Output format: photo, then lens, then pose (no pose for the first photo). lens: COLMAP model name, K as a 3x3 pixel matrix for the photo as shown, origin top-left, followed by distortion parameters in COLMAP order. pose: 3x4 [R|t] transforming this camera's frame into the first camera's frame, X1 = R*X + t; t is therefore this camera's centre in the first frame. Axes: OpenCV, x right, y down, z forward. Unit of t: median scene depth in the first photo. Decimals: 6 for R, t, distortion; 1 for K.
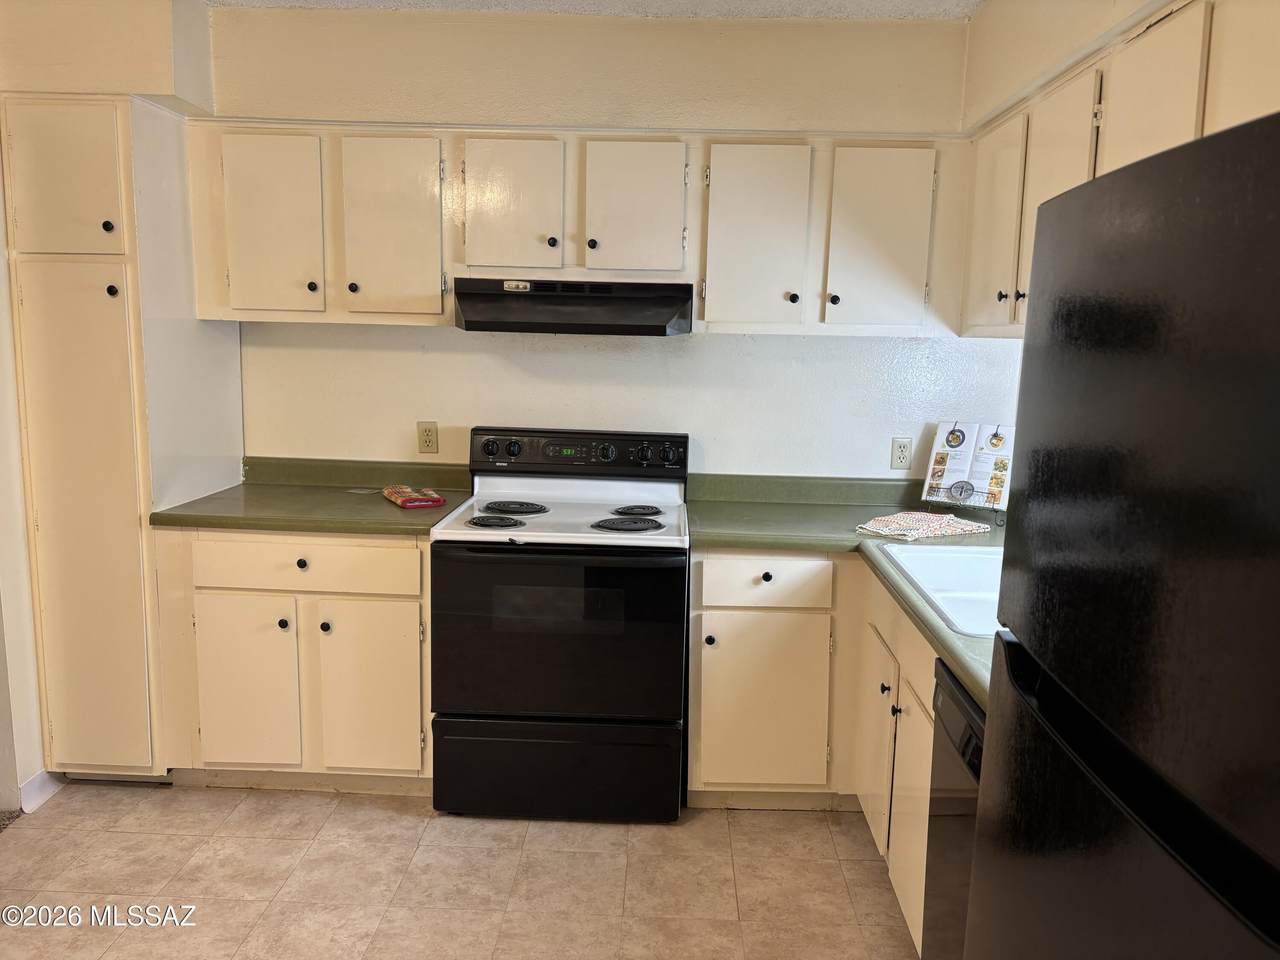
lens RADIAL K [[978.3, 0, 635.0], [0, 978.3, 484.3], [0, 0, 1]] dist [0.071578, -0.062338]
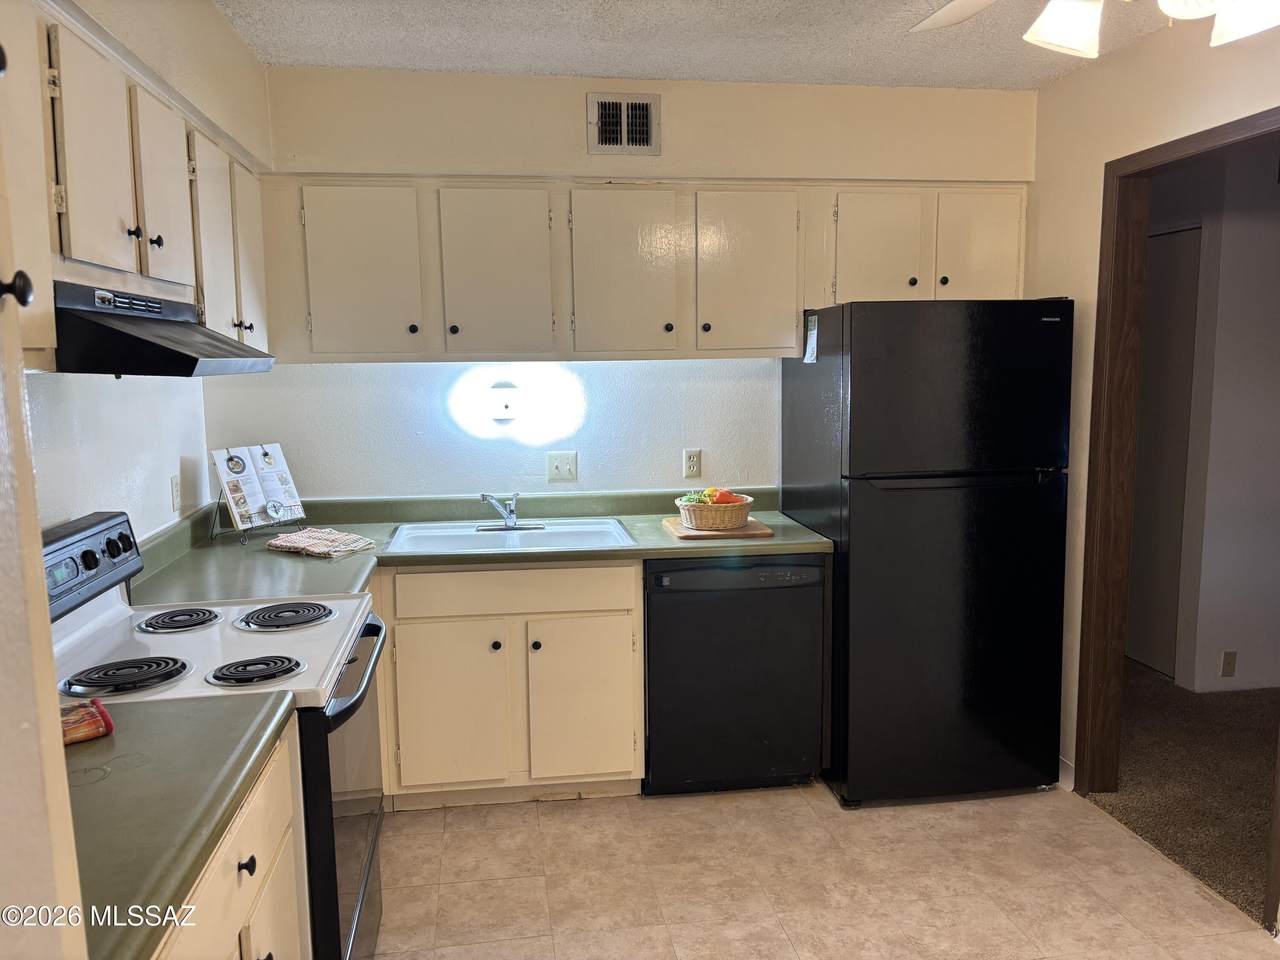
lens RADIAL K [[976.9, 0, 640.0], [0, 976.9, 480.0], [0, 0, 1]] dist [0.023202, -0.001001]
pose [[-0.201041, -0.142935, 0.969099, -0.804380], [0.149814, 0.973173, 0.174615, -0.158518], [-0.968059, 0.180290, -0.174233, 0.850513]]
